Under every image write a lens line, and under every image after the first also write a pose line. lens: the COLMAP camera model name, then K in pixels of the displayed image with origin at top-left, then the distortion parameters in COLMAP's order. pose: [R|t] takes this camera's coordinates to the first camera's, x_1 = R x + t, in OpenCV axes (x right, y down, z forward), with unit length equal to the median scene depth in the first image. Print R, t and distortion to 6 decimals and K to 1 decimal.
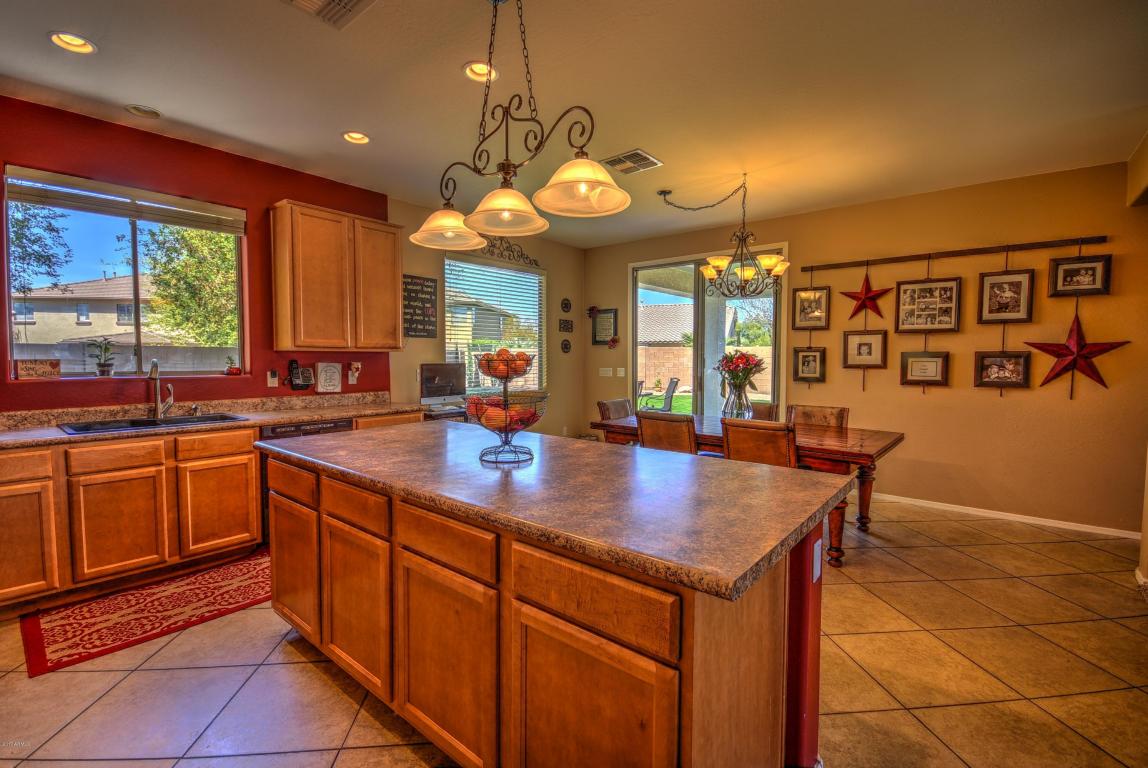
lens RADIAL K [[509.3, 0, 586.6], [0, 509.3, 387.9], [0, 0, 1]] dist [-0.000618, -0.003841]
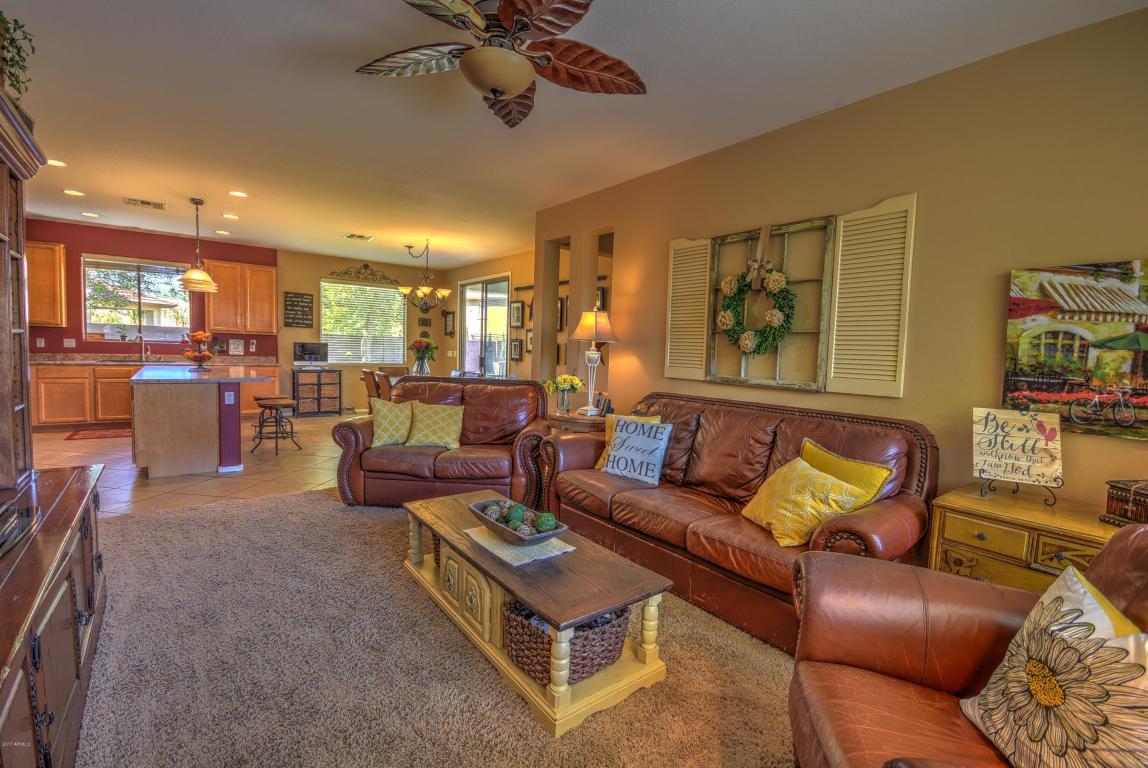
lens RADIAL K [[509.3, 0, 580.4], [0, 509.3, 384.0], [0, 0, 1]] dist [-0.000618, -0.003841]
pose [[0.971475, 0.047272, -0.232383, 1.282741], [-0.046482, 0.998880, 0.008880, 0.043758], [0.232543, 0.002175, 0.972584, -0.602528]]
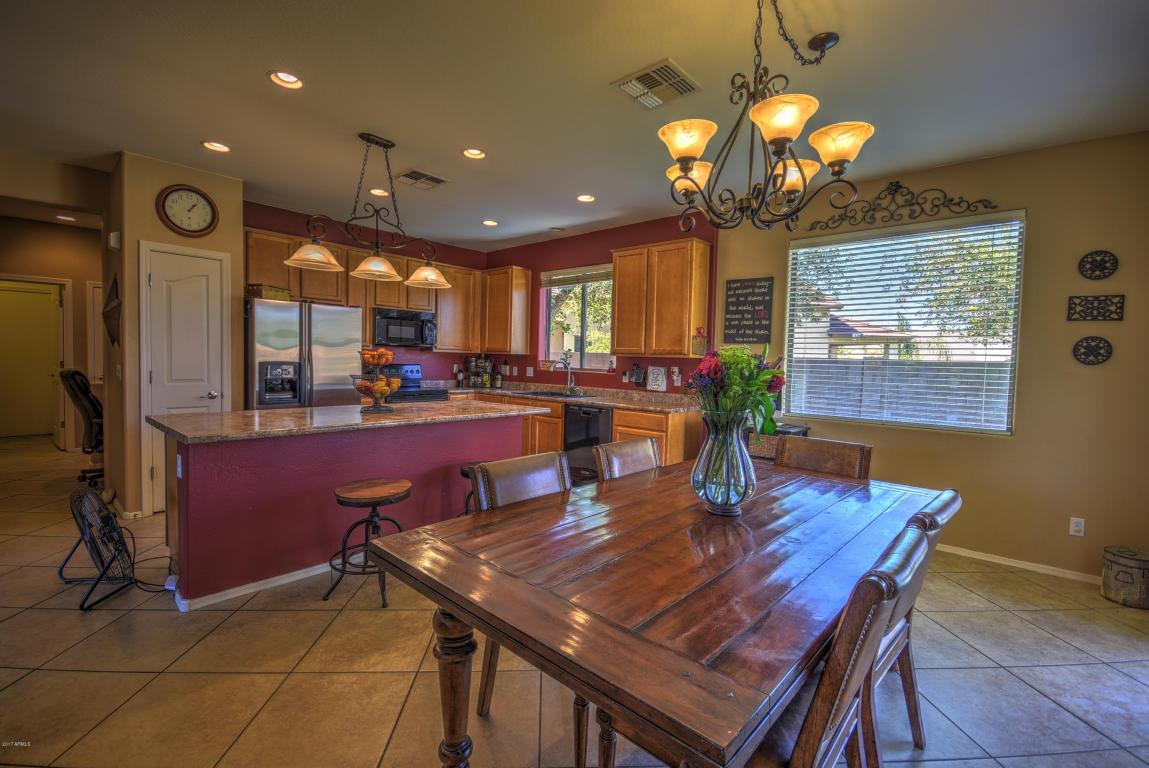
lens RADIAL K [[509.8, 0, 578.9], [0, 509.8, 382.7], [0, 0, 1]] dist [-0.000618, -0.003841]
pose [[-0.078043, 0.041950, -0.996067, 0.779995], [-0.088565, 0.994872, 0.048839, -0.057217], [0.993008, 0.092028, -0.073927, 0.957005]]
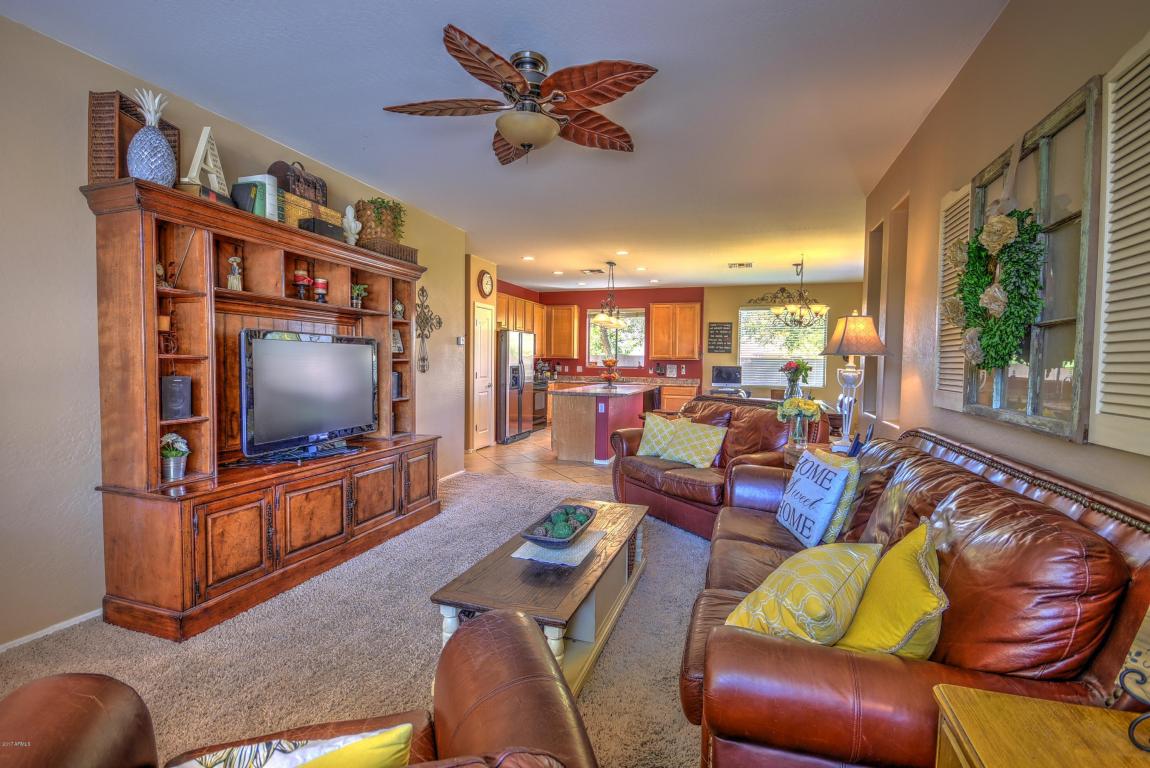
lens RADIAL K [[517.0, 0, 581.8], [0, 517.0, 382.4], [0, 0, 1]] dist [-0.002362, 0.000198]
pose [[0.333858, 0.041268, -0.941720, 1.720280], [-0.071515, 0.997271, 0.018349, 0.019634], [0.939907, 0.061221, 0.335898, -0.211691]]
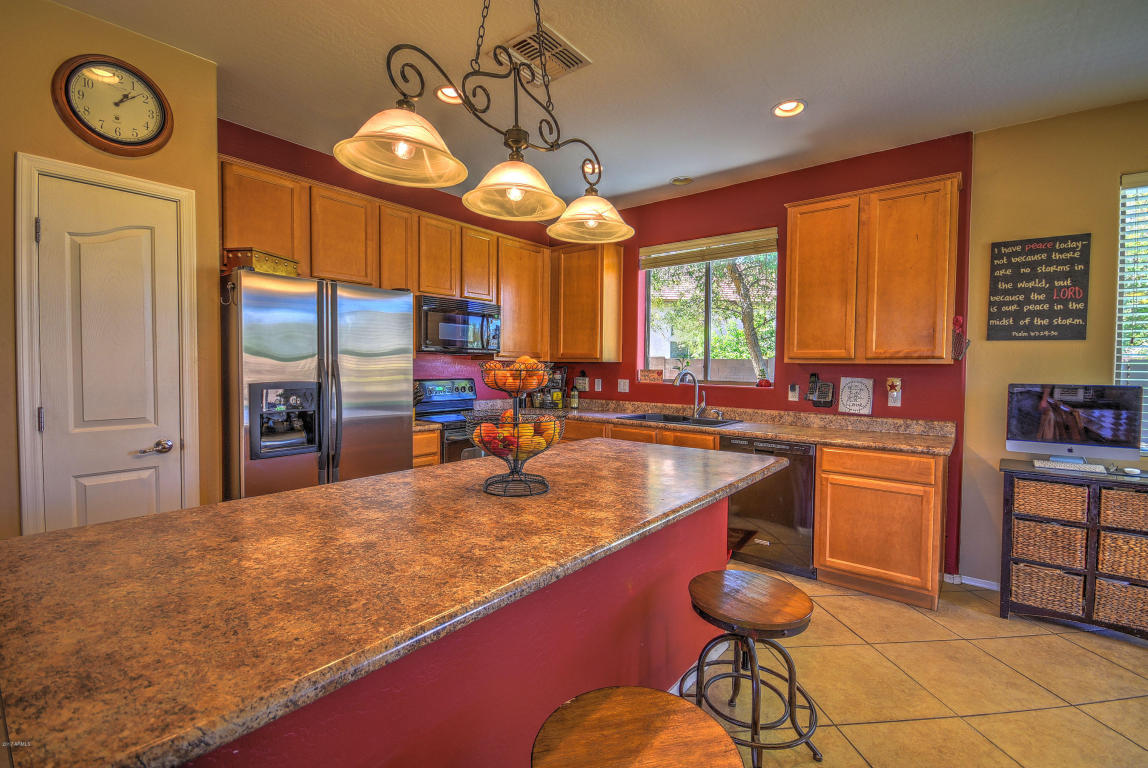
lens RADIAL K [[509.3, 0, 575.9], [0, 509.3, 380.6], [0, 0, 1]] dist [-0.000618, -0.003841]
pose [[-0.029105, 0.027270, -0.999204, 0.347274], [-0.072640, 0.996927, 0.029323, -0.037602], [0.996933, 0.073436, -0.027035, 0.601595]]
